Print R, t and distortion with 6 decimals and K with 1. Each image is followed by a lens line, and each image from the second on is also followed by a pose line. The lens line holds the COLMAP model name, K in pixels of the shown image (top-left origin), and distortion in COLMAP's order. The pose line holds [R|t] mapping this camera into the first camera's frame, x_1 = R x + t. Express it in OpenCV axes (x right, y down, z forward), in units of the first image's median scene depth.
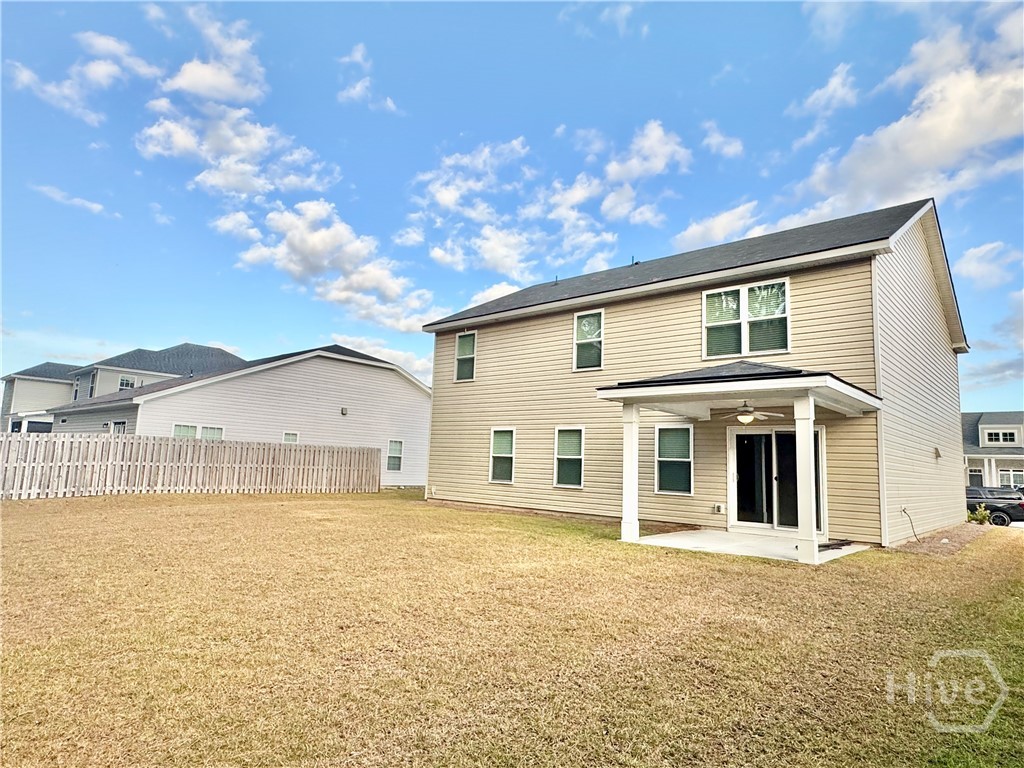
lens RADIAL K [[610.9, 0, 509.2], [0, 610.9, 387.3], [0, 0, 1]] dist [-0.002183, 0.001763]
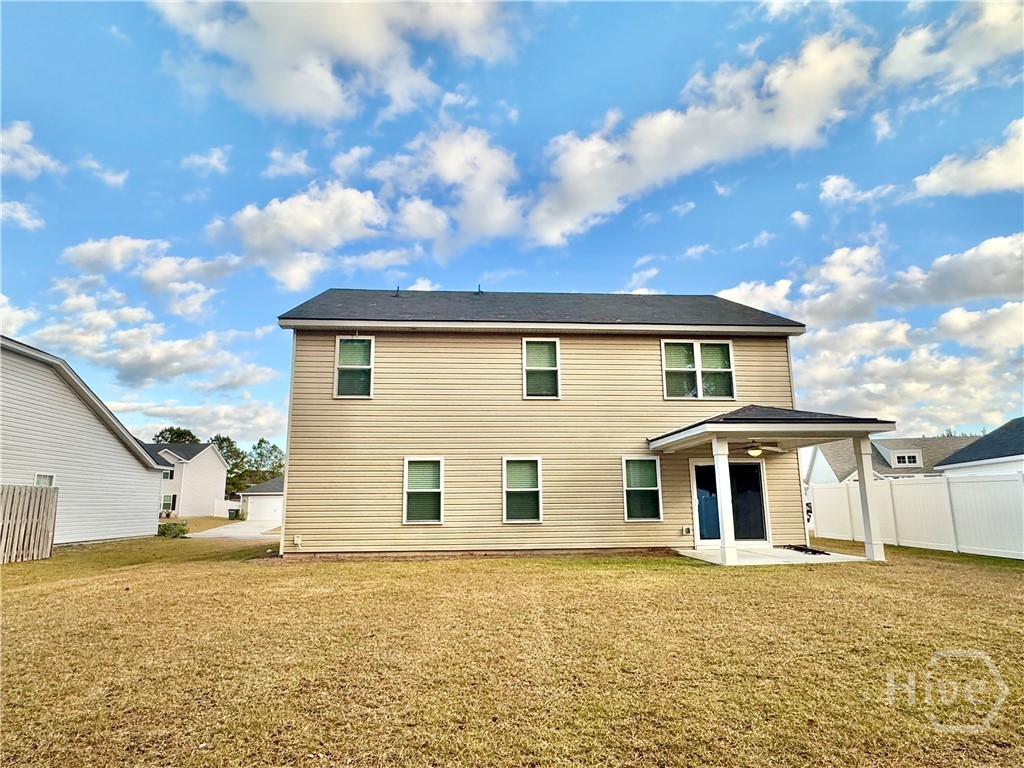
lens RADIAL K [[610.9, 0, 509.2], [0, 610.9, 387.3], [0, 0, 1]] dist [-0.002183, 0.001763]
pose [[0.687820, 0.095029, 0.719634, -0.612927], [-0.055893, 0.995384, -0.078021, 0.032783], [-0.723727, 0.013442, 0.689956, 0.372783]]
